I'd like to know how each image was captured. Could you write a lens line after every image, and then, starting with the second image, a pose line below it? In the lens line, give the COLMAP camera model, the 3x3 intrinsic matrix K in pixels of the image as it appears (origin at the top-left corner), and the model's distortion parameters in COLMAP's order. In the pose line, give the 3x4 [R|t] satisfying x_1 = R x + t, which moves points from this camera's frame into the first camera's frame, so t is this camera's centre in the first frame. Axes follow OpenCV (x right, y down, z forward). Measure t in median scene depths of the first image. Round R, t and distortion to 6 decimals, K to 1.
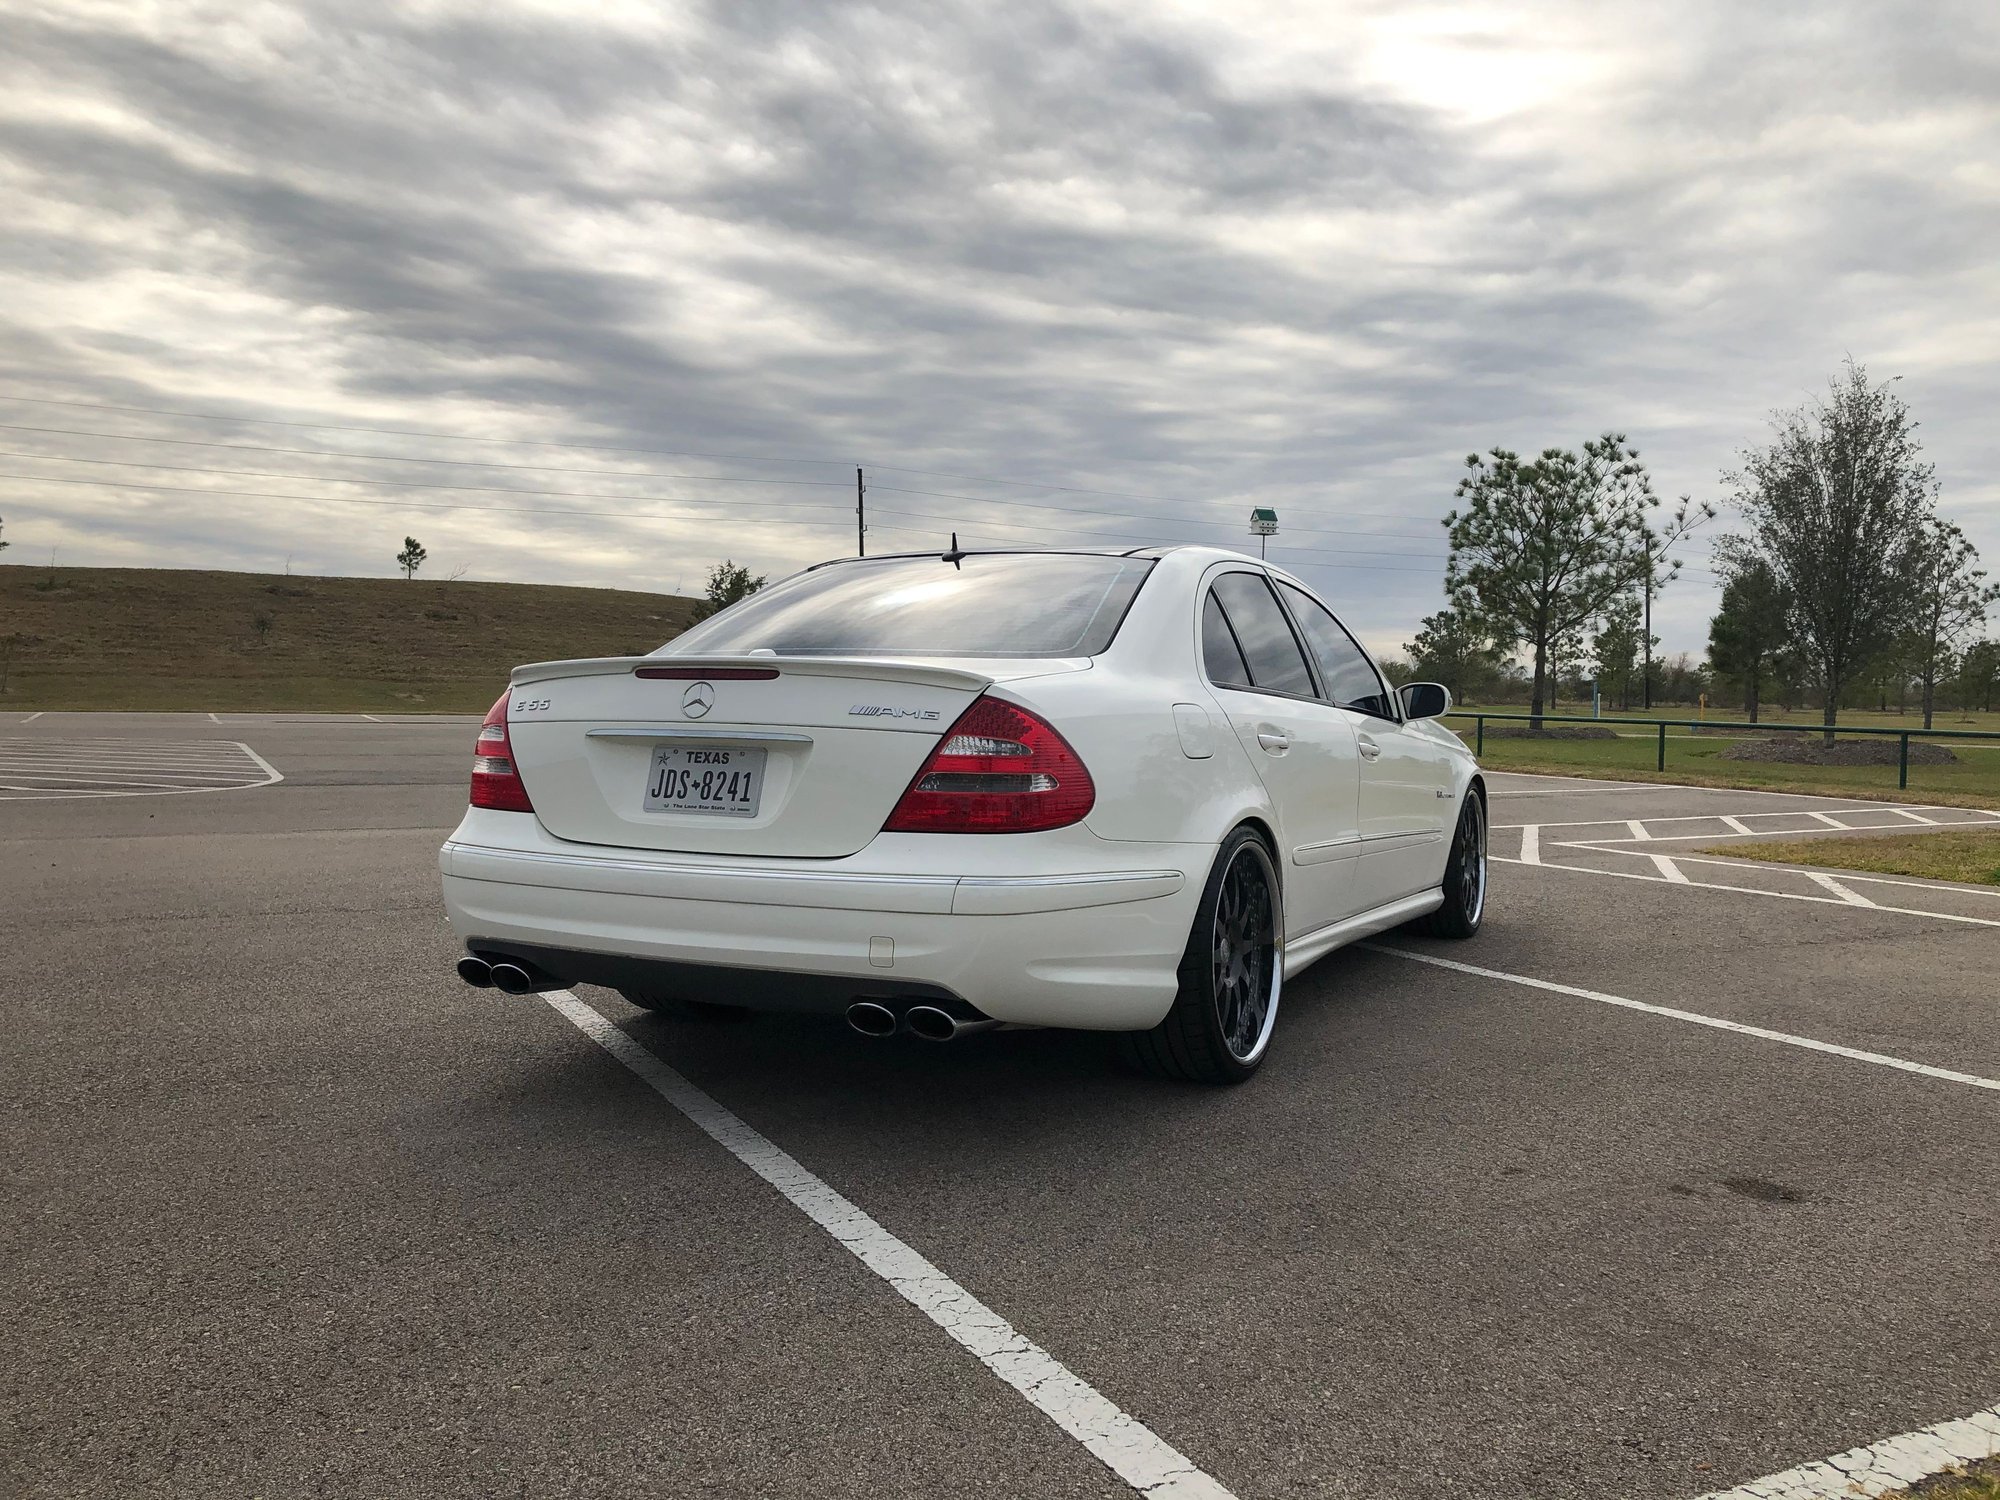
lens RADIAL K [[1644.9, 0, 1006.6], [0, 1644.9, 754.0], [0, 0, 1]] dist [0.012348, -0.000114]
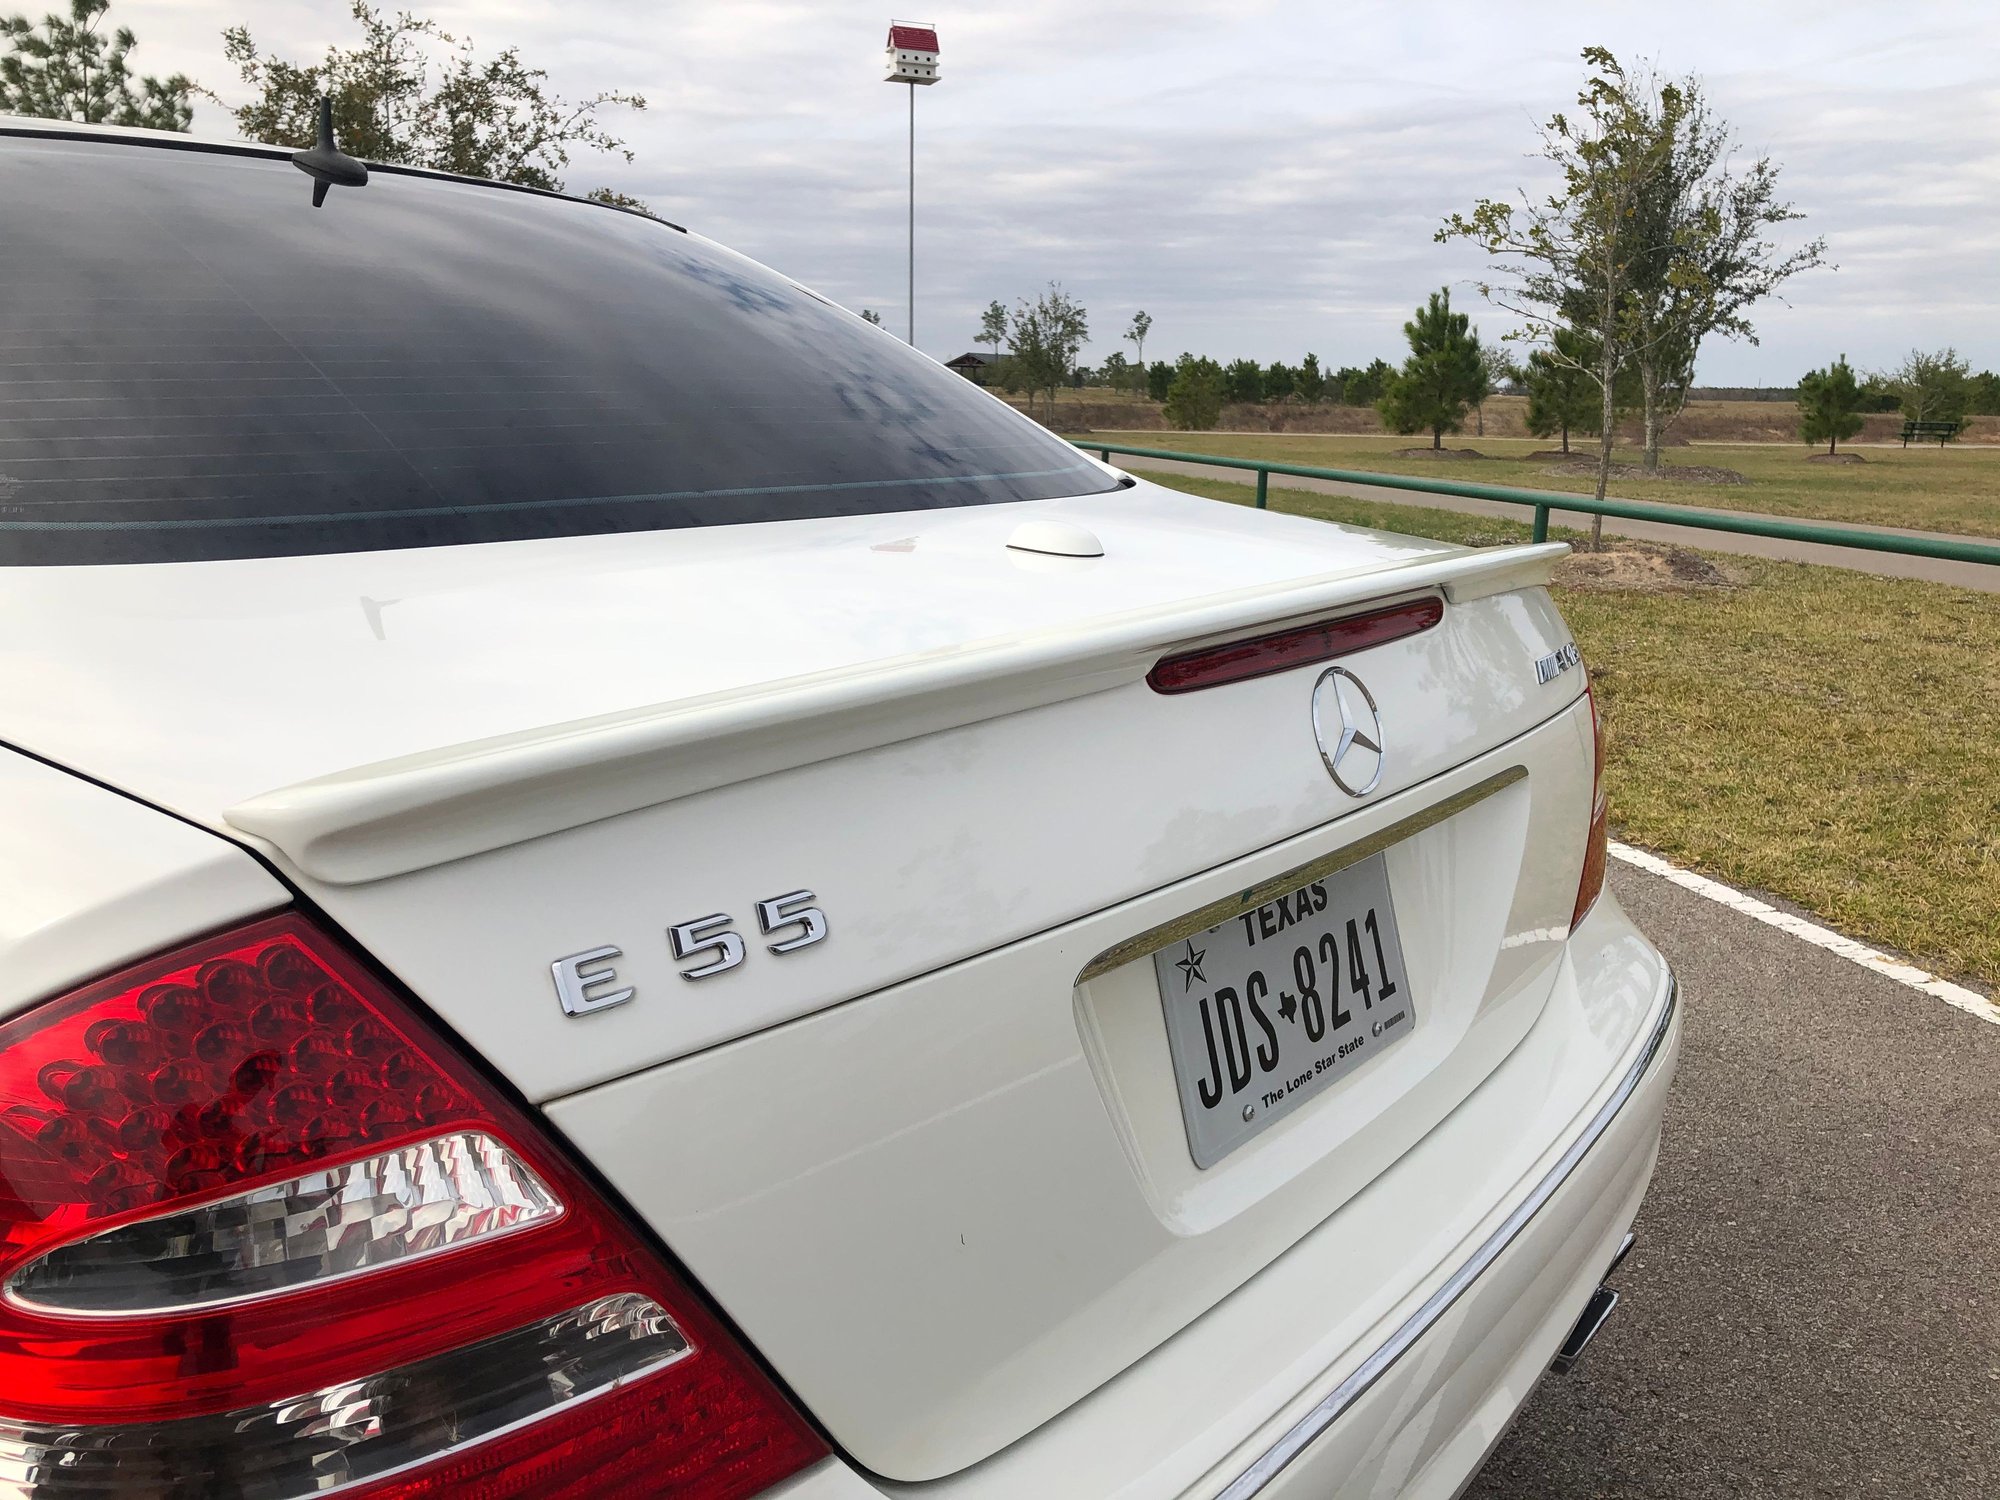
lens RADIAL K [[1574.4, 0, 994.3], [0, 1574.4, 778.0], [0, 0, 1]] dist [0.003817, -0.000434]
pose [[0.232108, -0.251186, 0.939698, -0.420975], [0.024002, 0.967266, 0.252626, -0.087942], [-0.972394, -0.036082, 0.230539, 0.894991]]
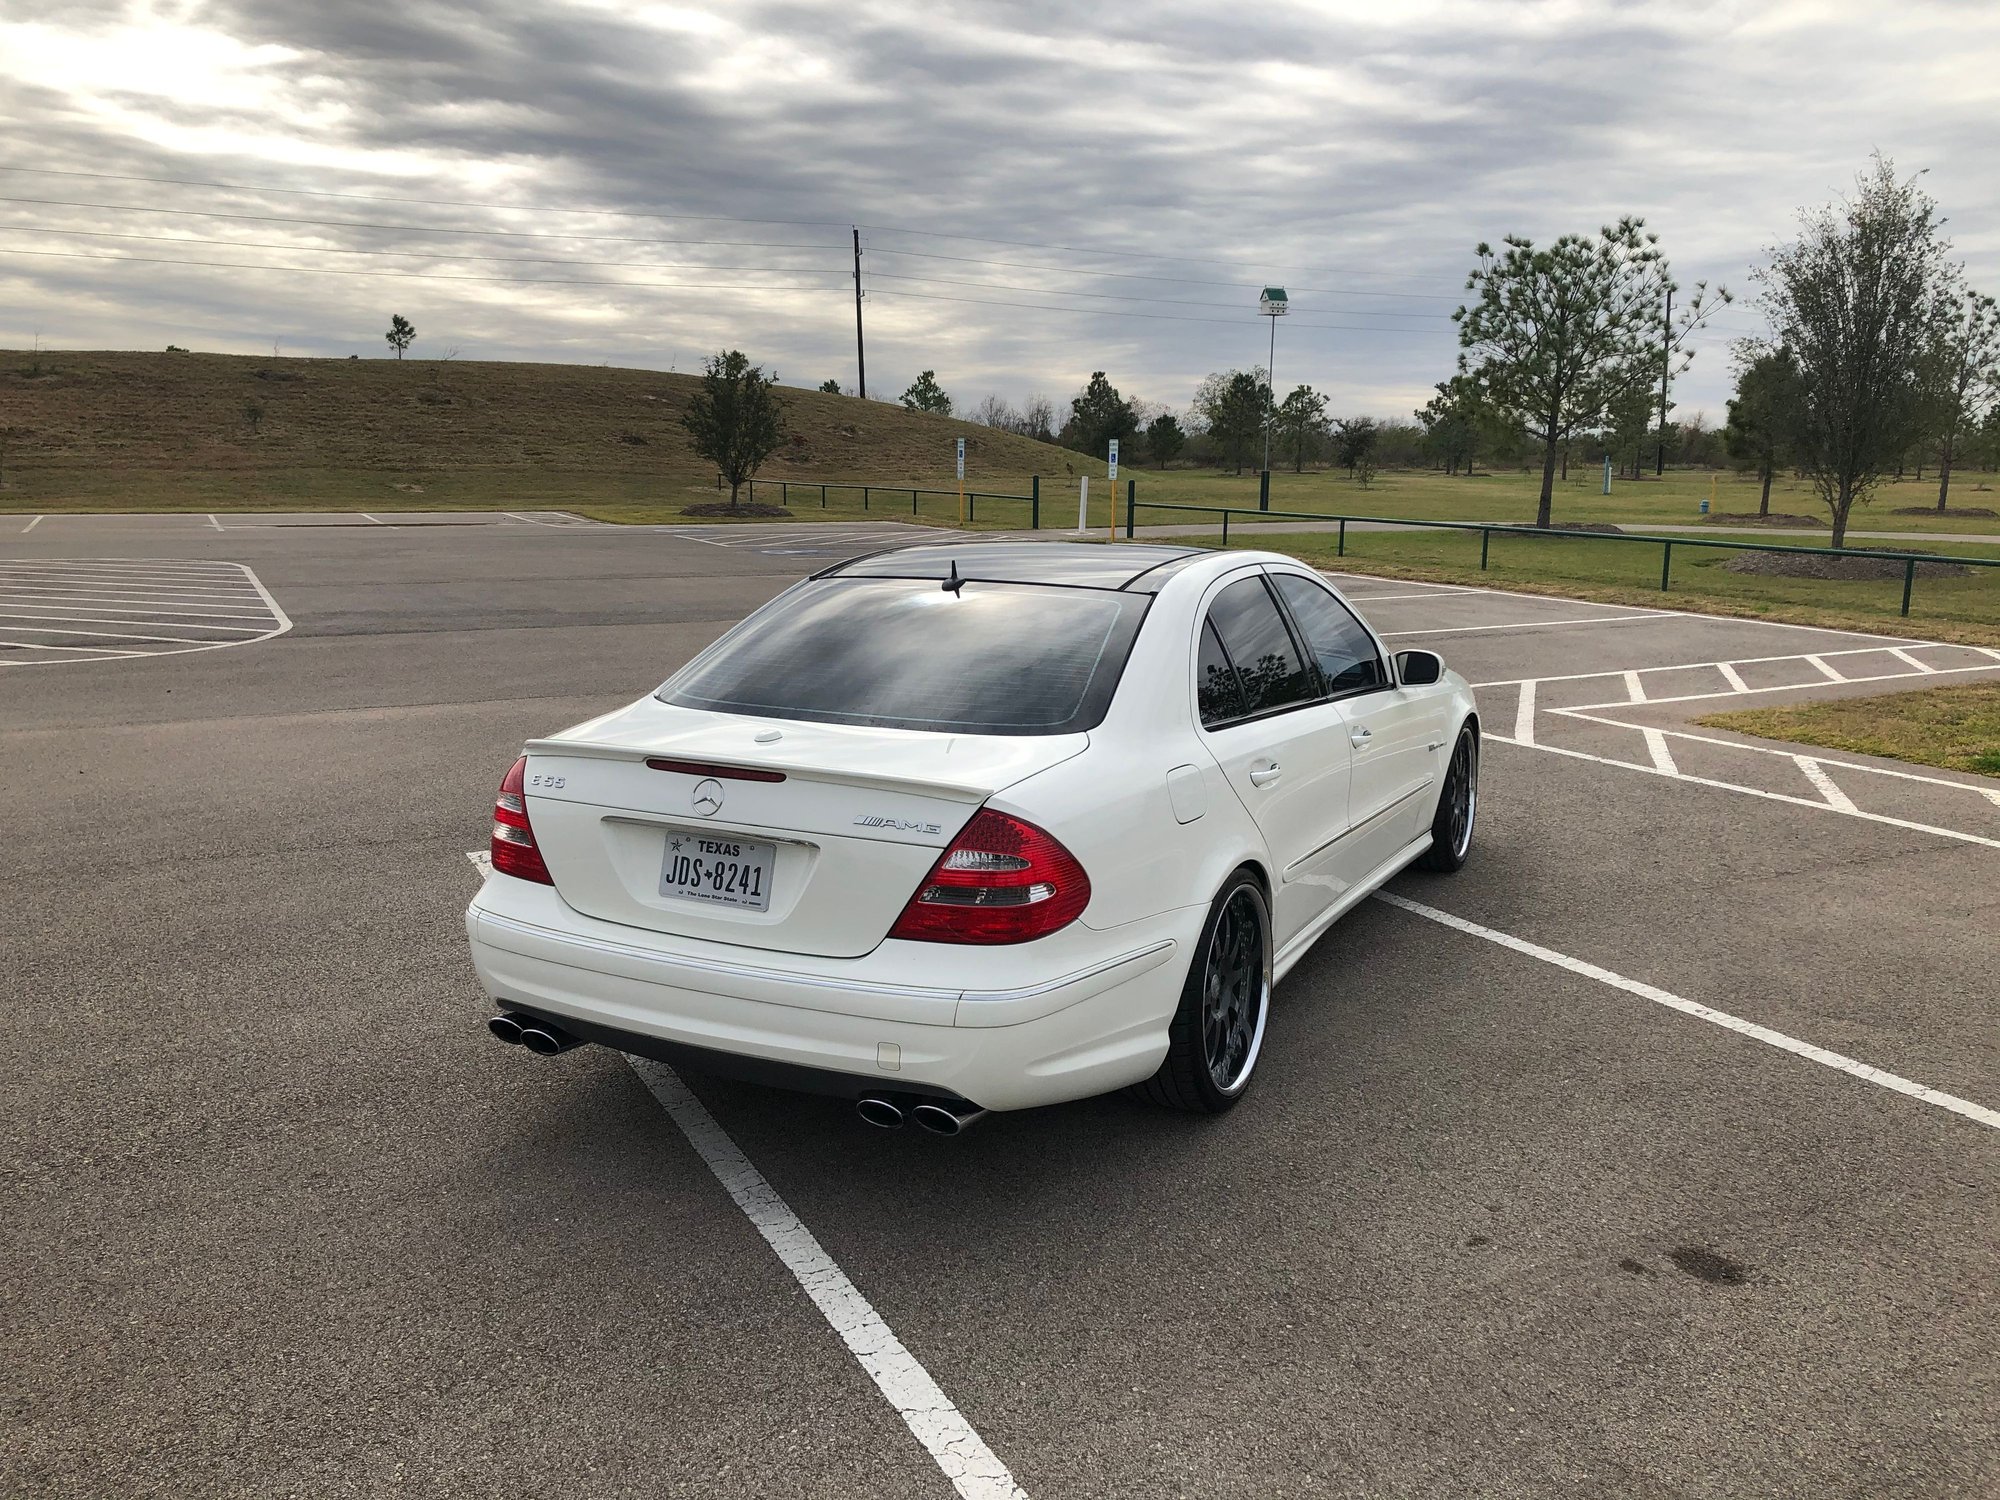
lens RADIAL K [[1644.2, 0, 1000.0], [0, 1644.2, 750.0], [0, 0, 1]] dist [0.007087, 0.009716]
pose [[0.999957, -0.006230, -0.006880, 0.003597], [0.007158, 0.989495, 0.144386, -0.189401], [0.005908, -0.144429, 0.989497, -0.019009]]
